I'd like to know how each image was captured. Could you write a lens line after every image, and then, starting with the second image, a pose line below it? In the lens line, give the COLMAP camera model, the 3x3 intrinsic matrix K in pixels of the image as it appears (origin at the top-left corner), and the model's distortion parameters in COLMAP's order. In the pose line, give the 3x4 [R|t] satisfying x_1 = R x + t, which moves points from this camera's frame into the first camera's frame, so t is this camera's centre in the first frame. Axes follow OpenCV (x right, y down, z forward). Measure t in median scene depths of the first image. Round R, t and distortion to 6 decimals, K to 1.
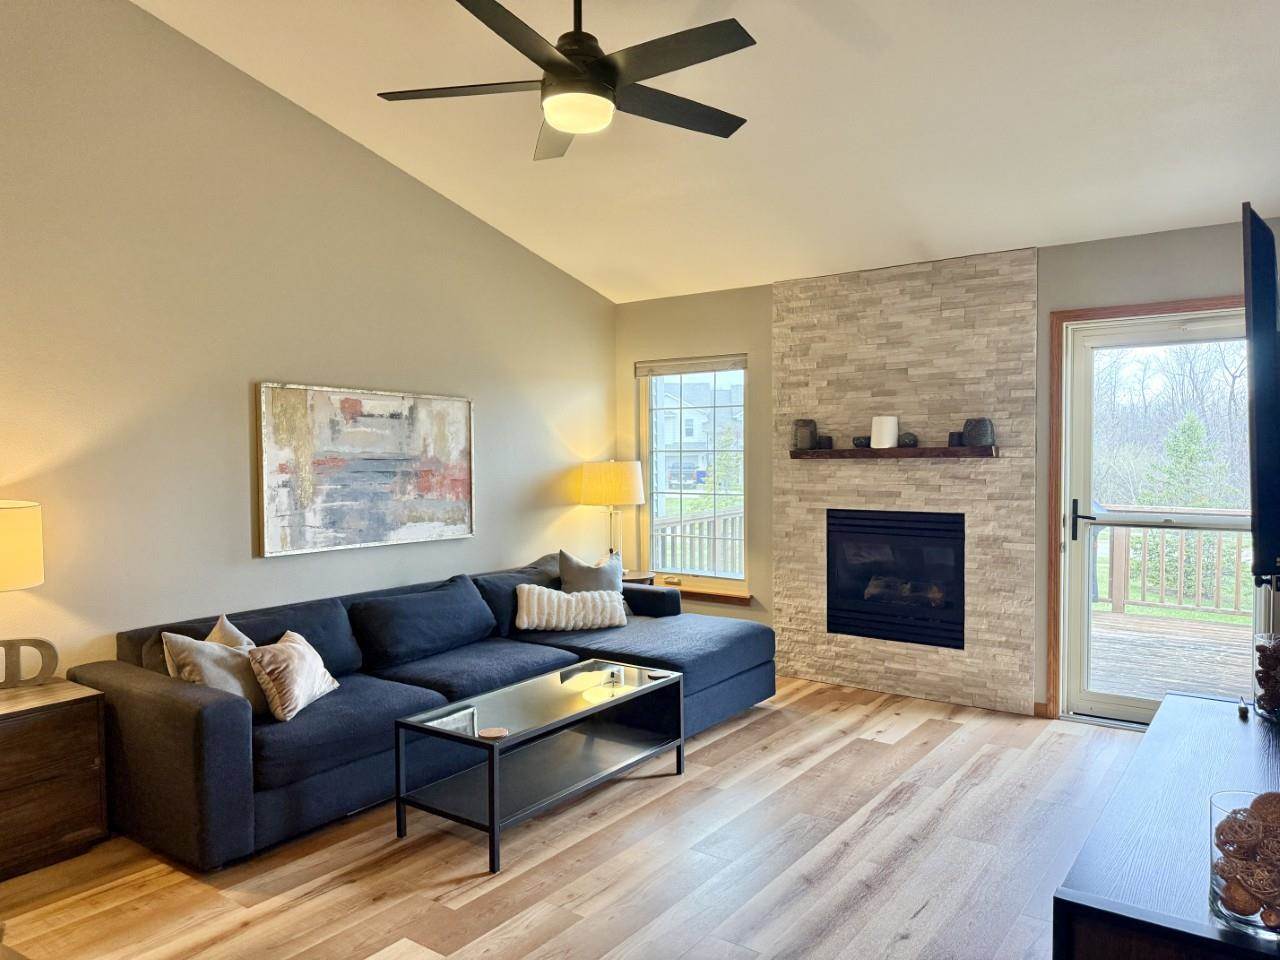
lens RADIAL K [[915.7, 0, 644.6], [0, 915.7, 475.6], [0, 0, 1]] dist [0.082454, -0.090000]
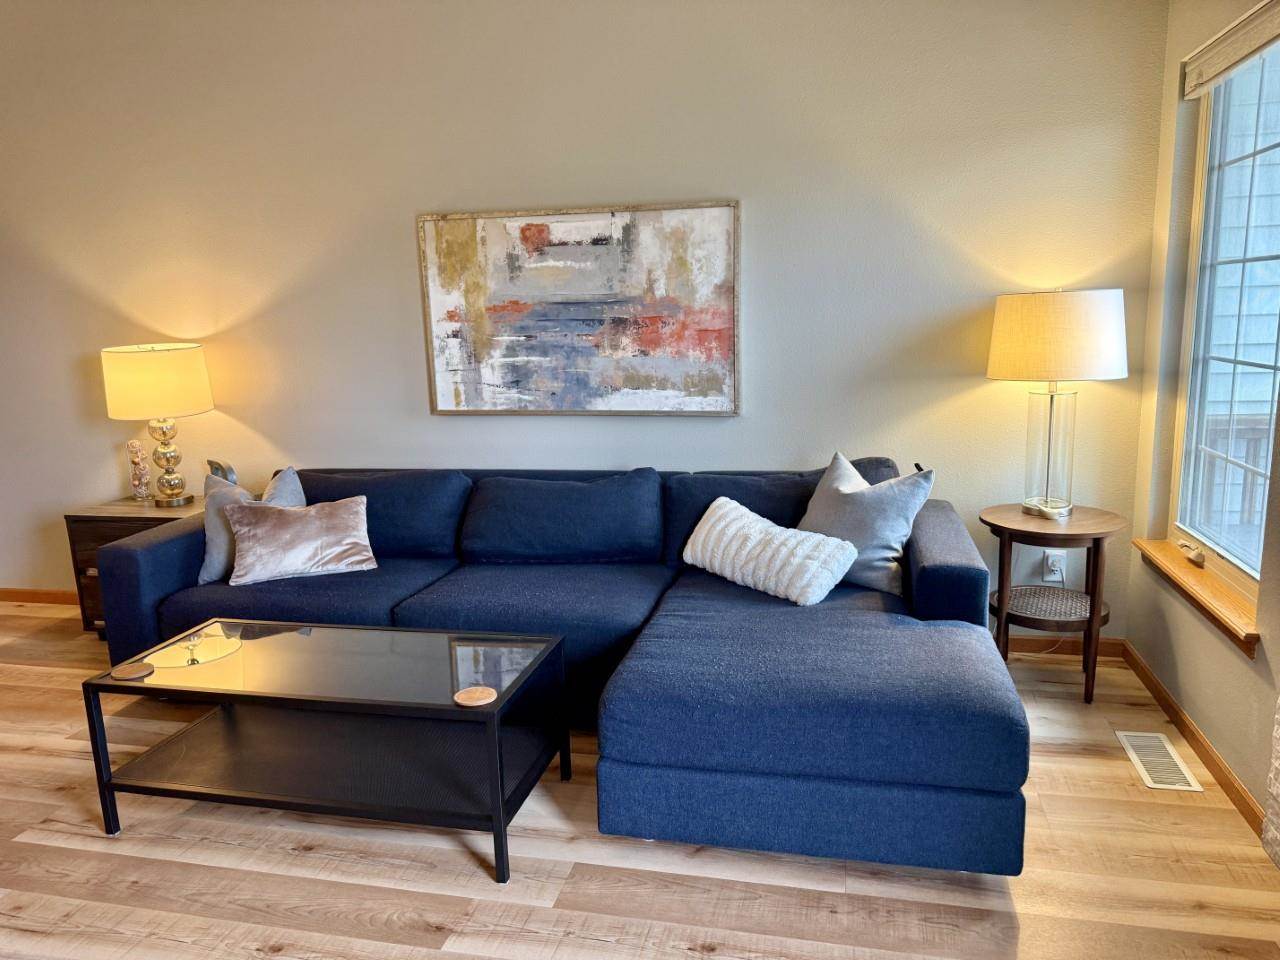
lens RADIAL K [[915.7, 0, 634.9], [0, 915.7, 486.7], [0, 0, 1]] dist [0.082454, -0.090000]
pose [[0.369115, 0.172763, -0.913185, 0.458063], [0.007261, 0.982004, 0.188718, -0.011128], [0.929355, -0.076289, 0.361218, 0.763273]]
